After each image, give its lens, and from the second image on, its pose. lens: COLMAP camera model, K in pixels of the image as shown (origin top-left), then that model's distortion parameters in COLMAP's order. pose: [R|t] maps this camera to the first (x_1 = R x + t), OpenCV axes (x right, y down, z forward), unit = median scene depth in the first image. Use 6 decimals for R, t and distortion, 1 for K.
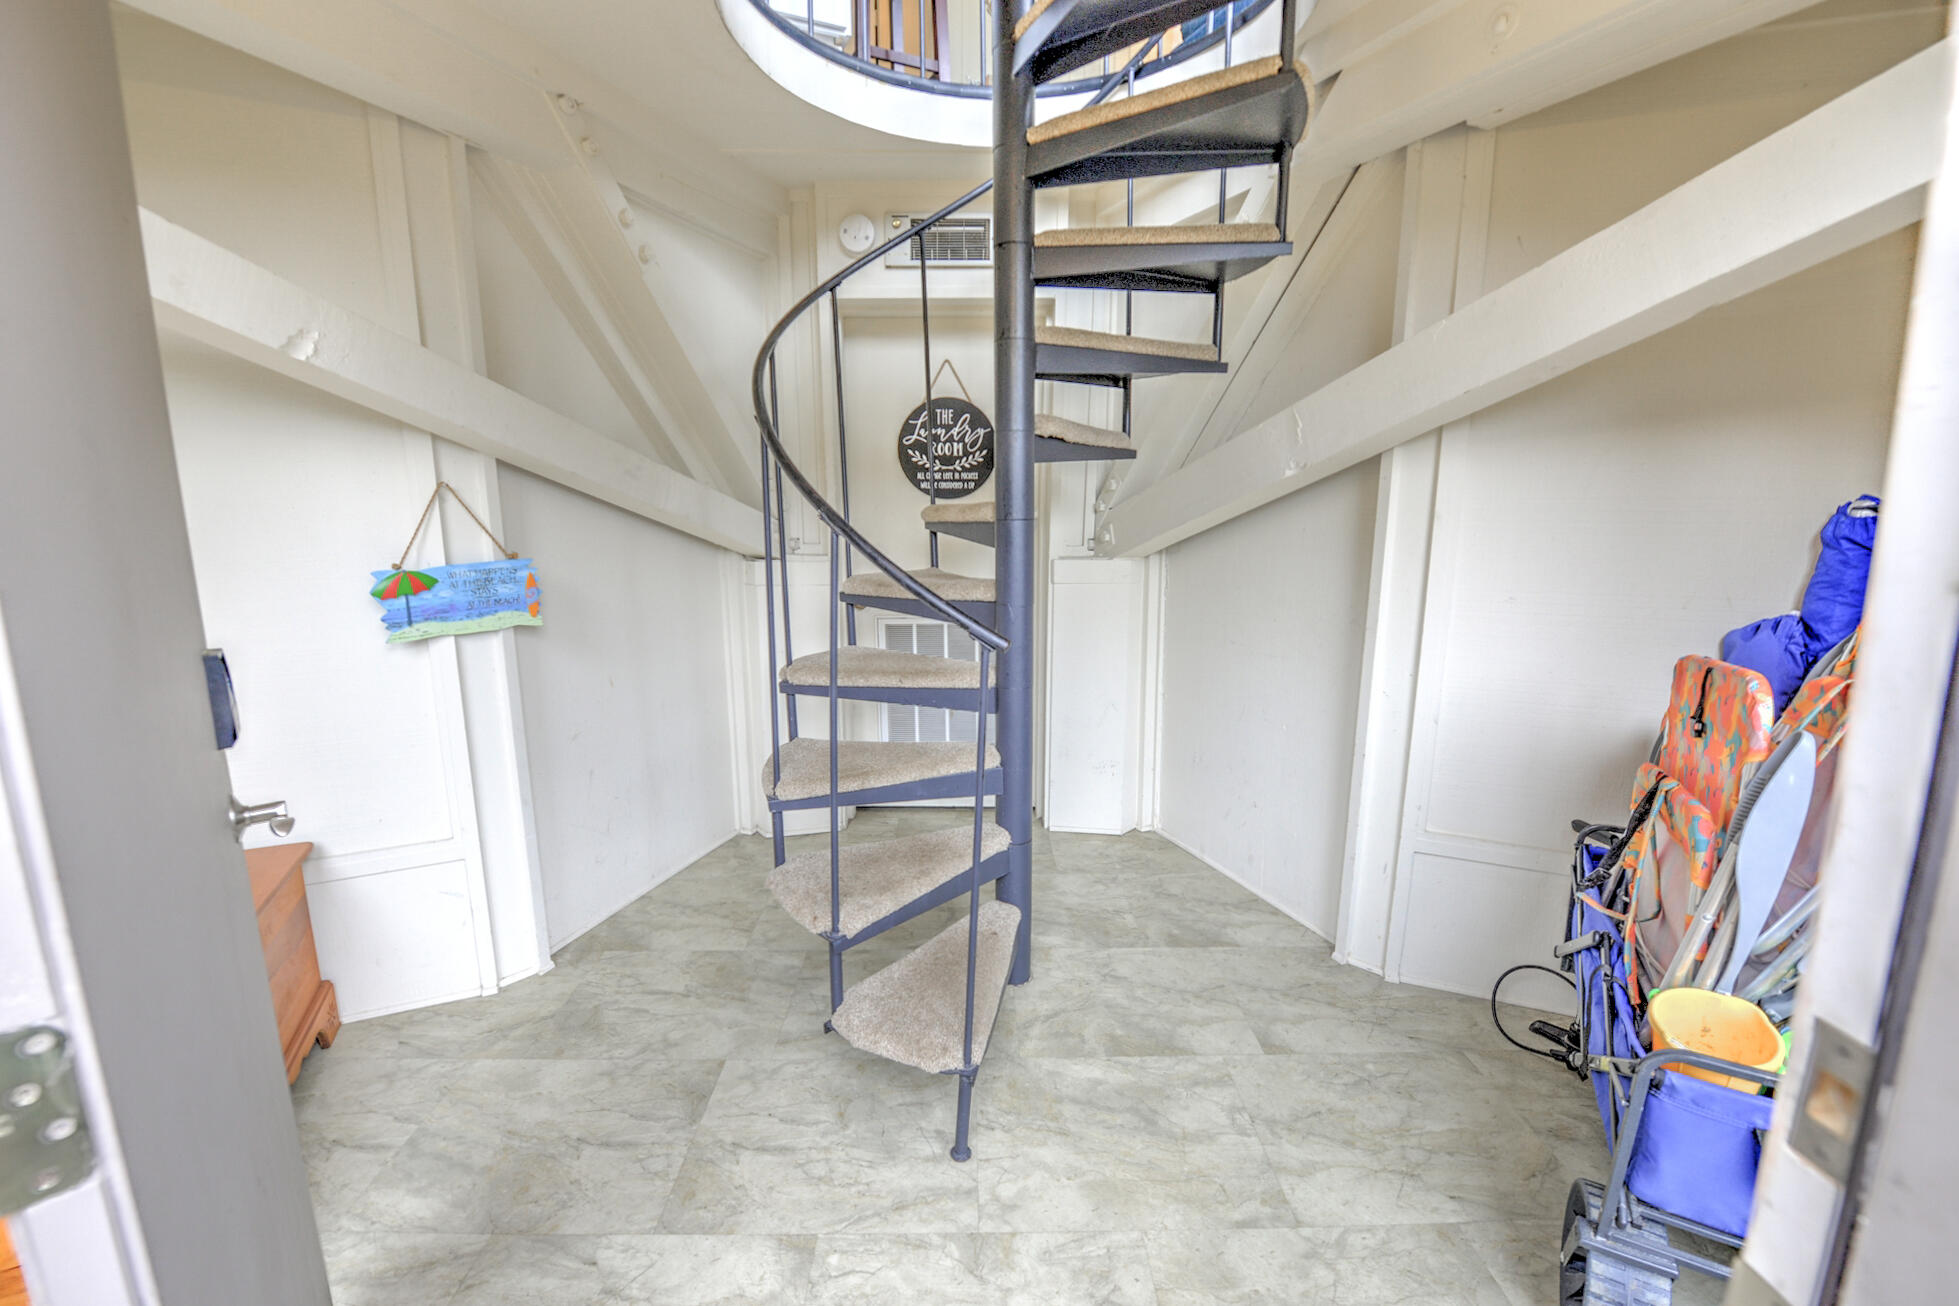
lens RADIAL K [[800.1, 0, 977.5], [0, 800.1, 647.9], [0, 0, 1]] dist [-0.017262, -0.002098]
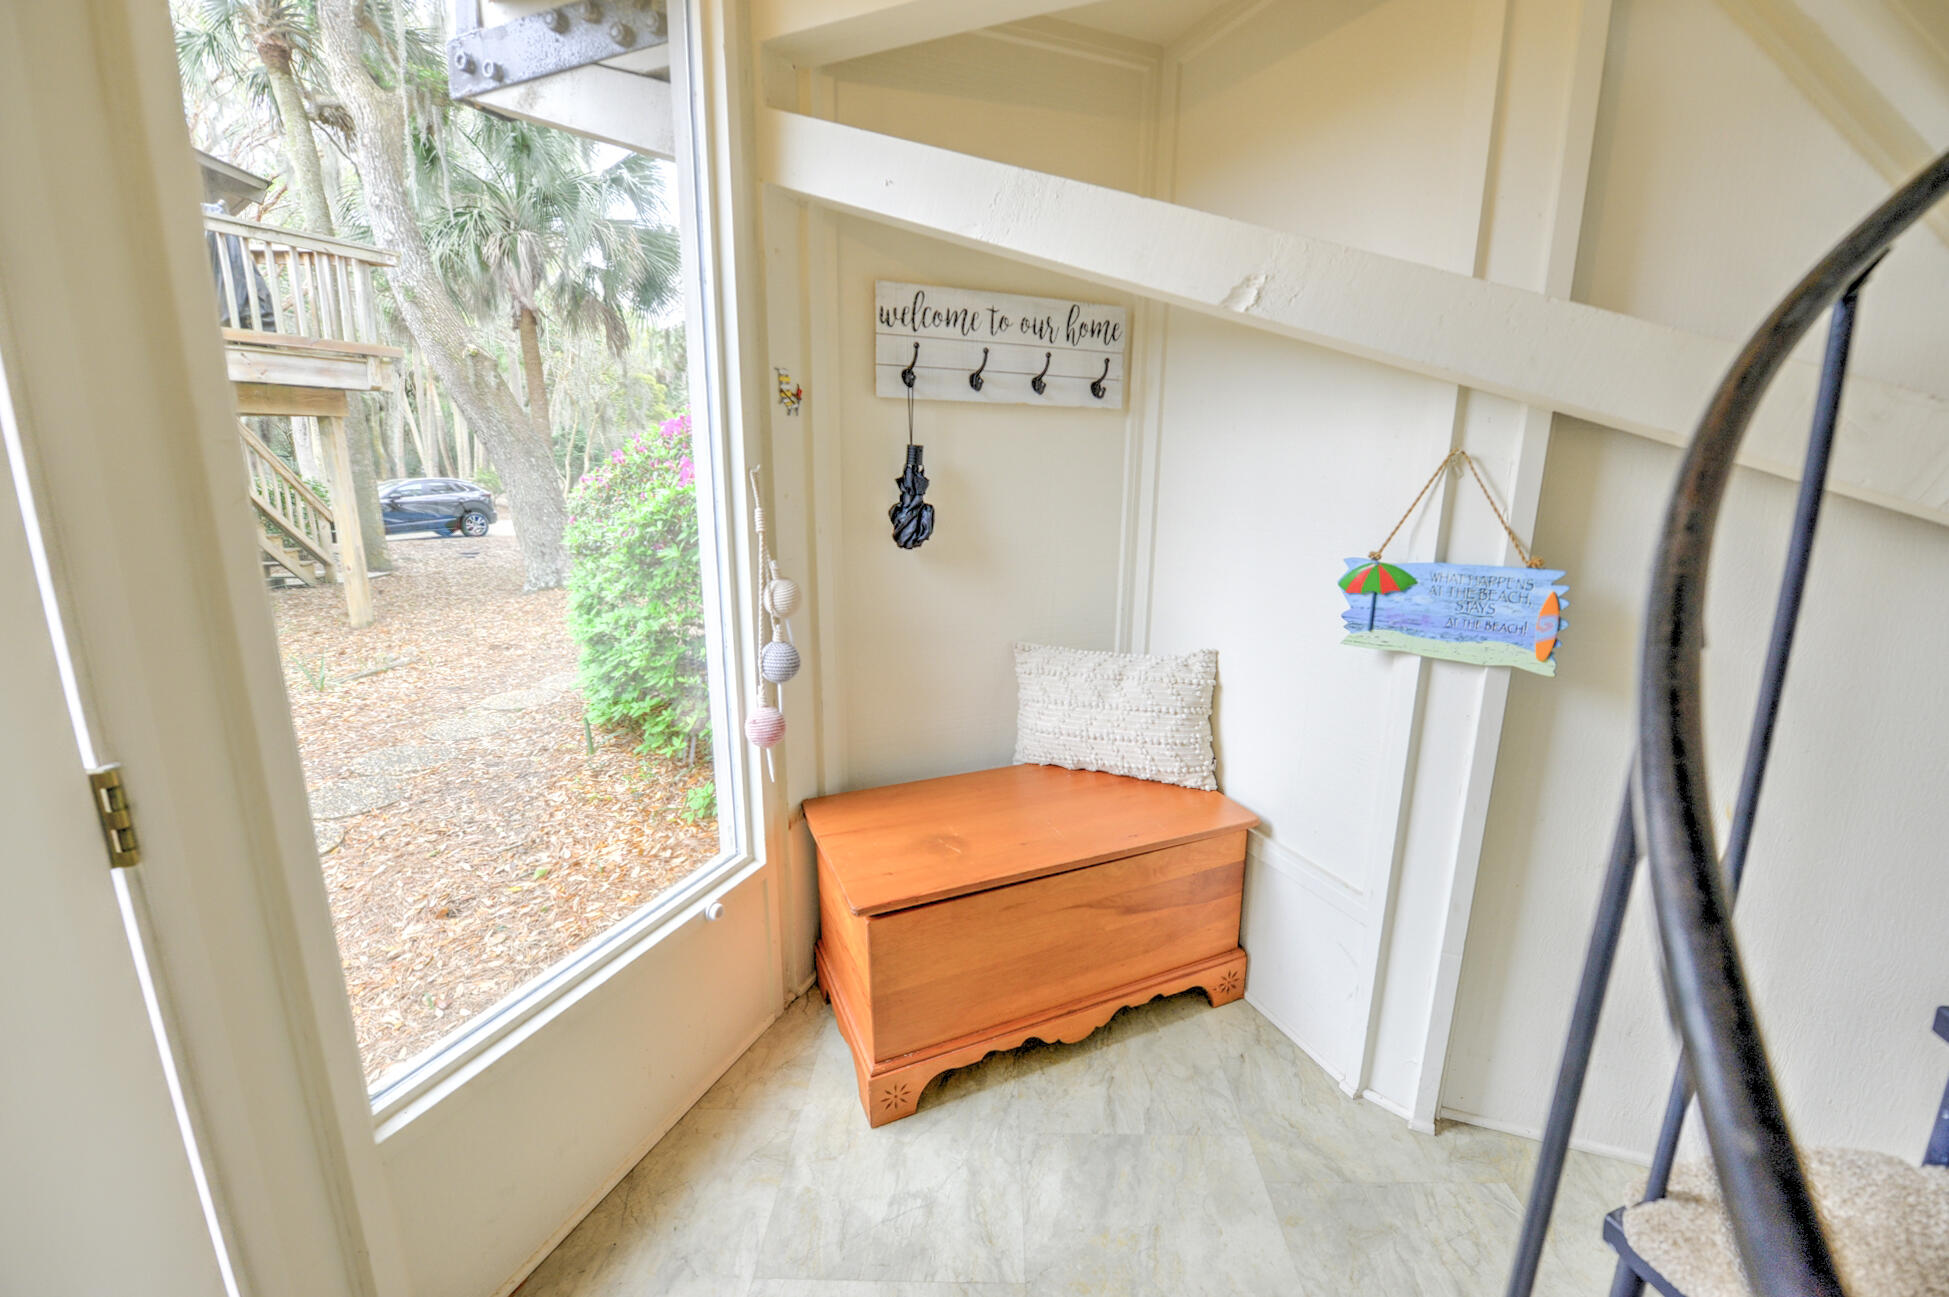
lens RADIAL K [[803.4, 0, 975.7], [0, 803.4, 642.4], [0, 0, 1]] dist [-0.016709, -0.001726]
pose [[-0.041135, 0.220542, -0.974510, 0.091047], [-0.194608, 0.954888, 0.224316, -0.118730], [0.980018, 0.198875, 0.003639, 0.600014]]
